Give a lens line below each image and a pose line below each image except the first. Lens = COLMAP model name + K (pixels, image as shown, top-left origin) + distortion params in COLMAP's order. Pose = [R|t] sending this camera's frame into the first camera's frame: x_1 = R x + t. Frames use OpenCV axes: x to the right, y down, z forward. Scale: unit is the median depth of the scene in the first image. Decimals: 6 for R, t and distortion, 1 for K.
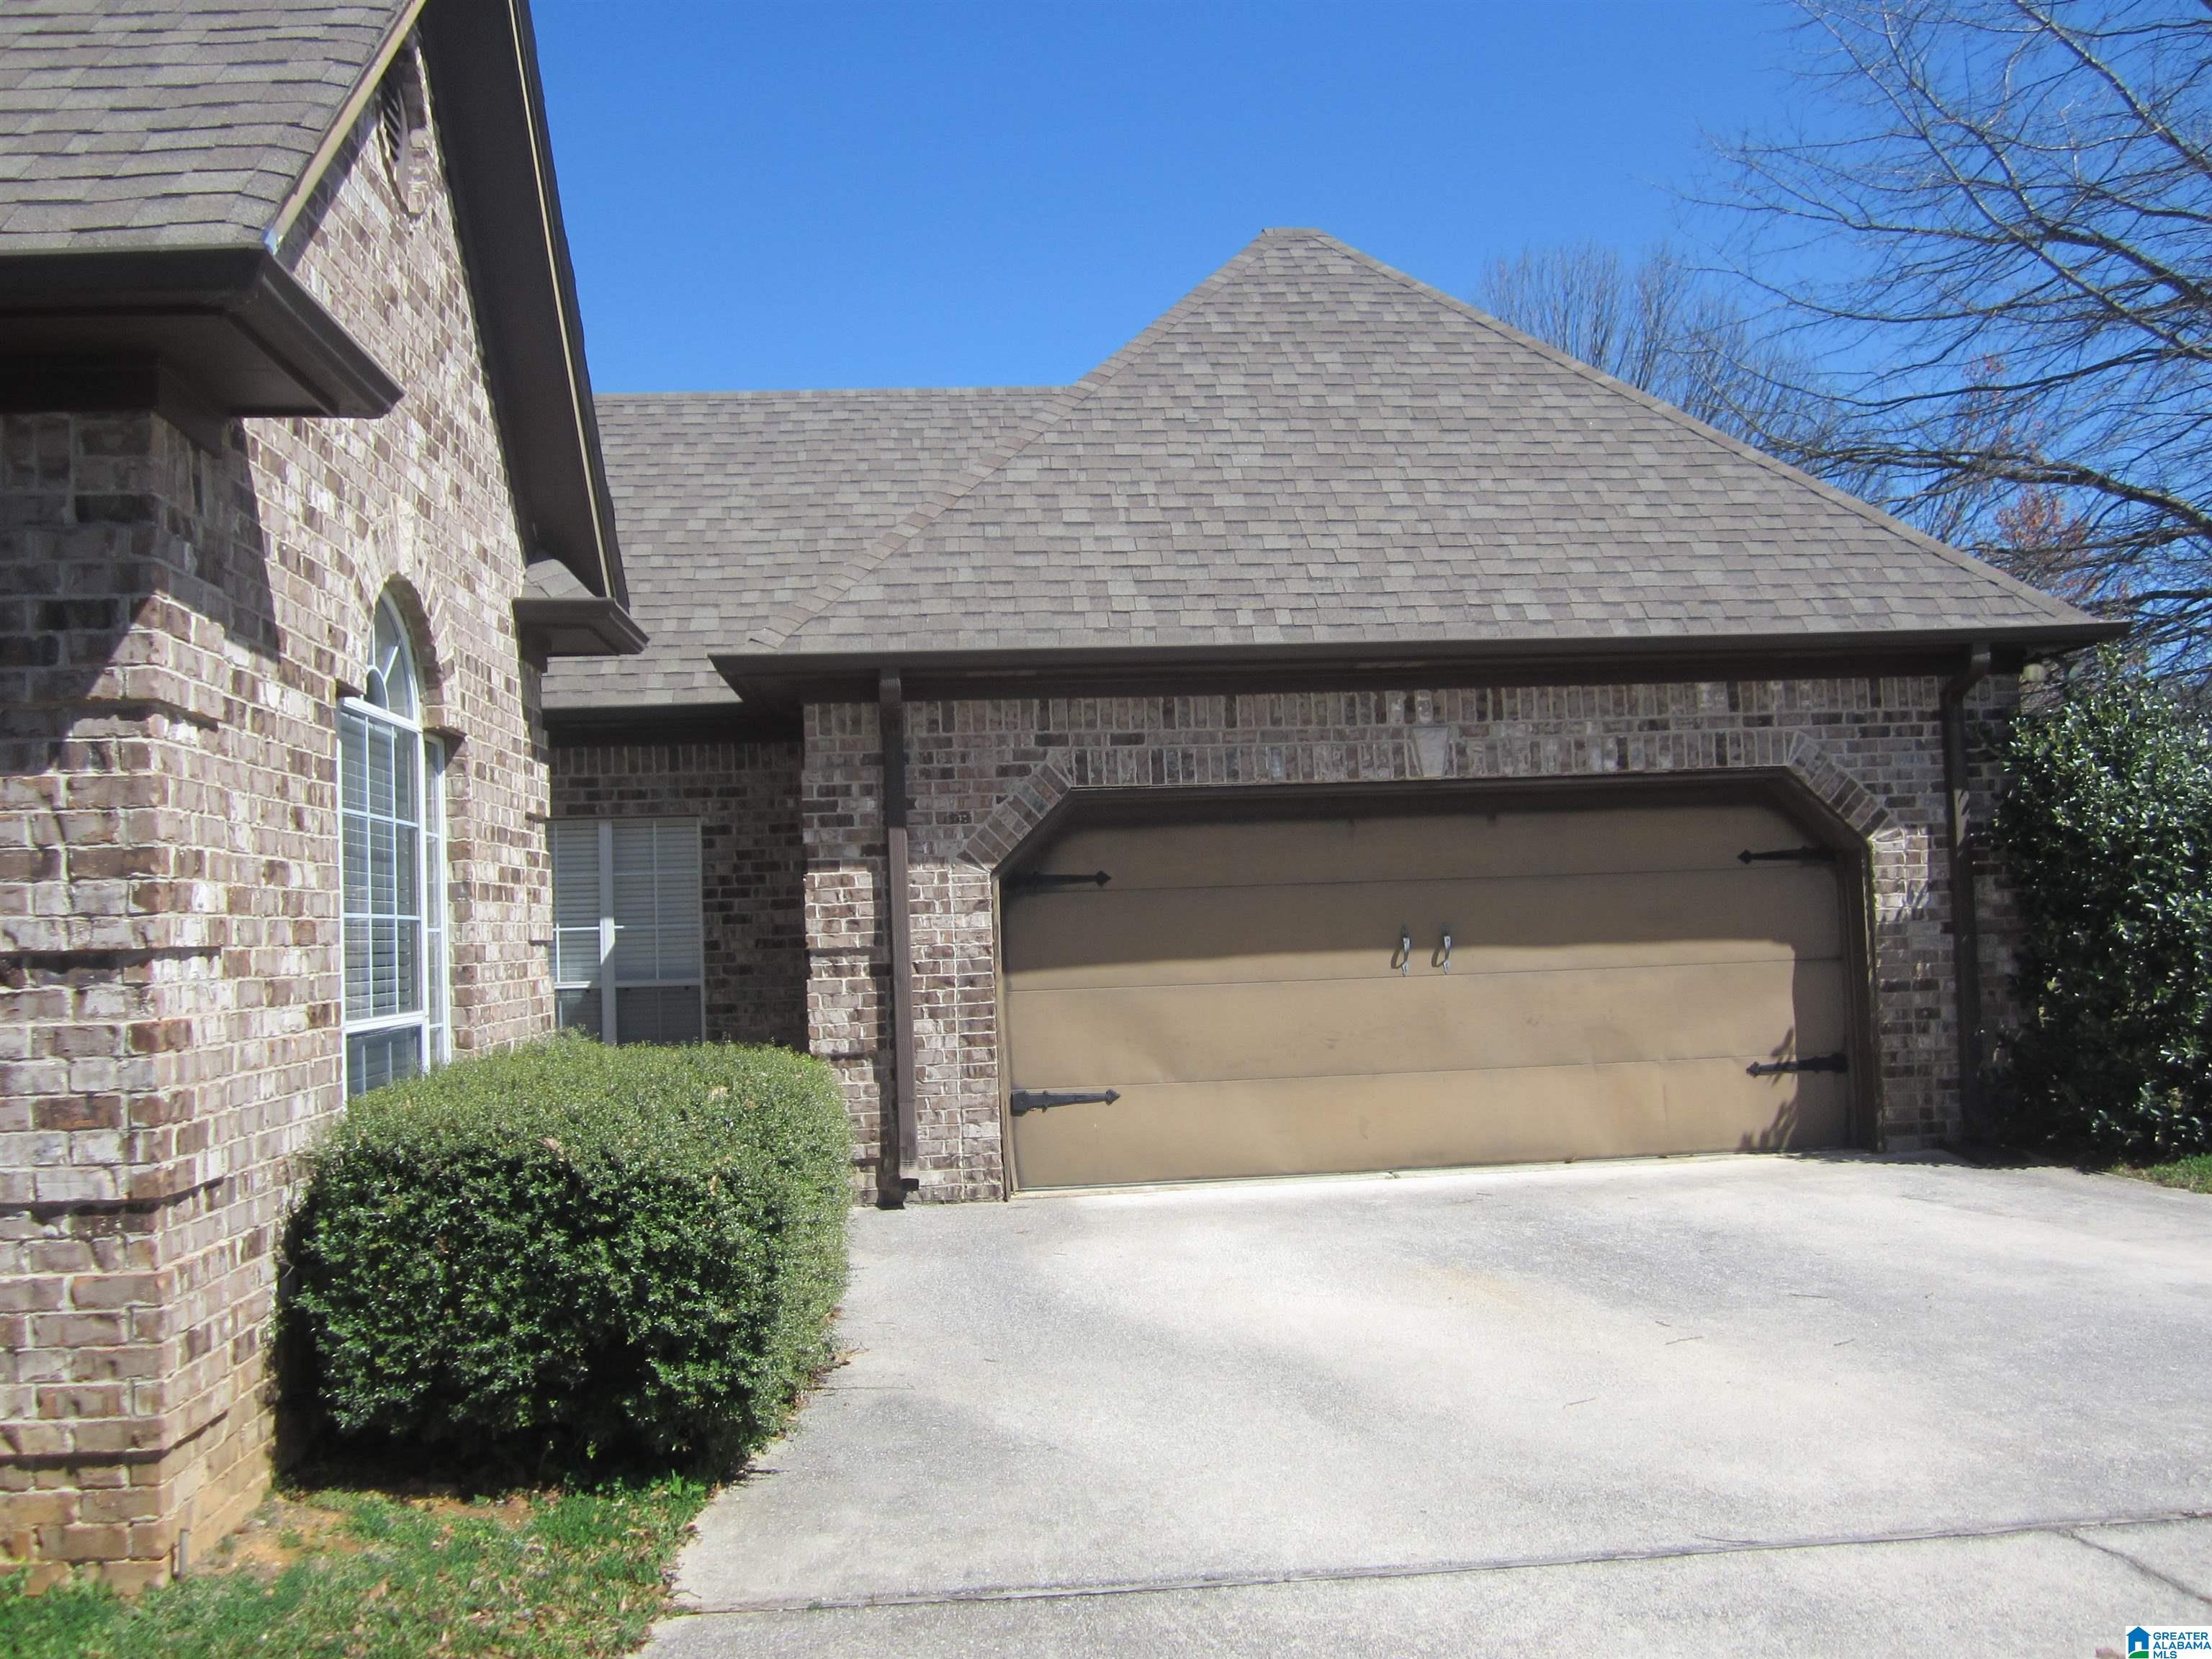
lens RADIAL K [[1816.7, 0, 1103.6], [0, 1816.7, 845.0], [0, 0, 1]] dist [-0.038282, -0.010430]
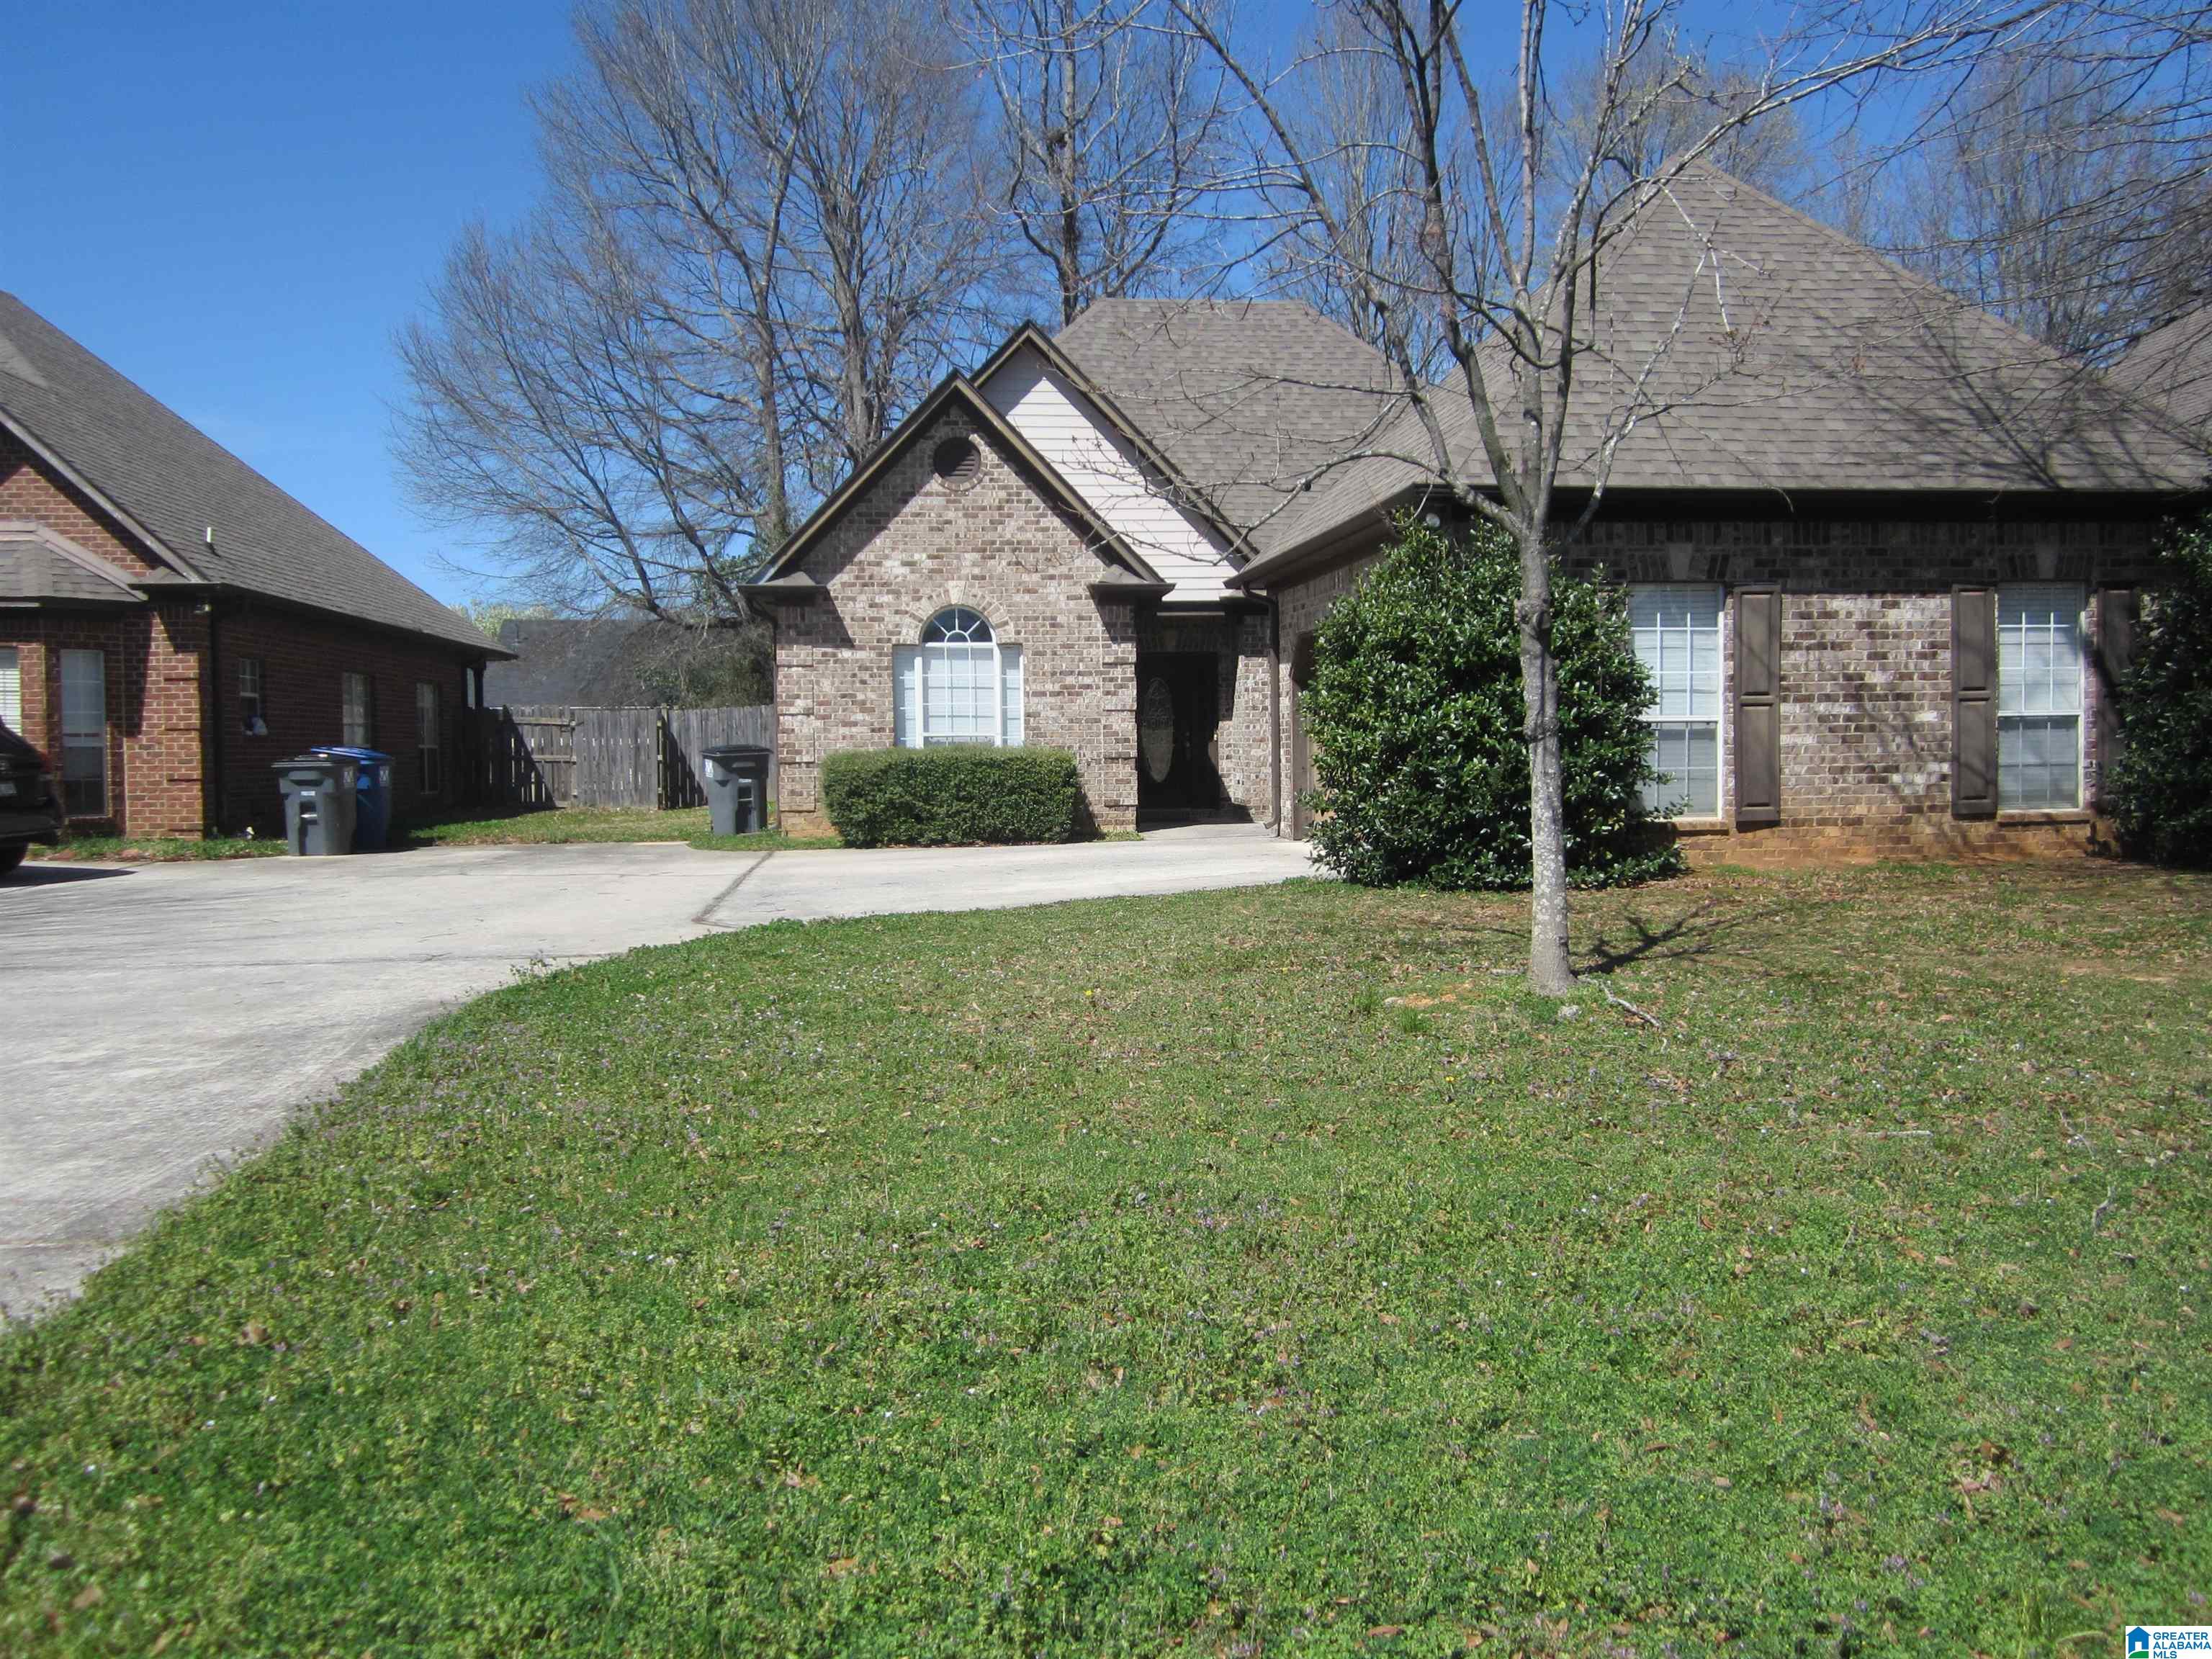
lens RADIAL K [[1815.5, 0, 1099.0], [0, 1815.5, 849.7], [0, 0, 1]] dist [-0.053519, 0.007889]
pose [[0.025841, 0.093316, -0.995301, 1.906172], [0.060075, 0.993689, 0.094725, 0.002030], [0.997859, -0.062241, 0.020072, 0.728142]]
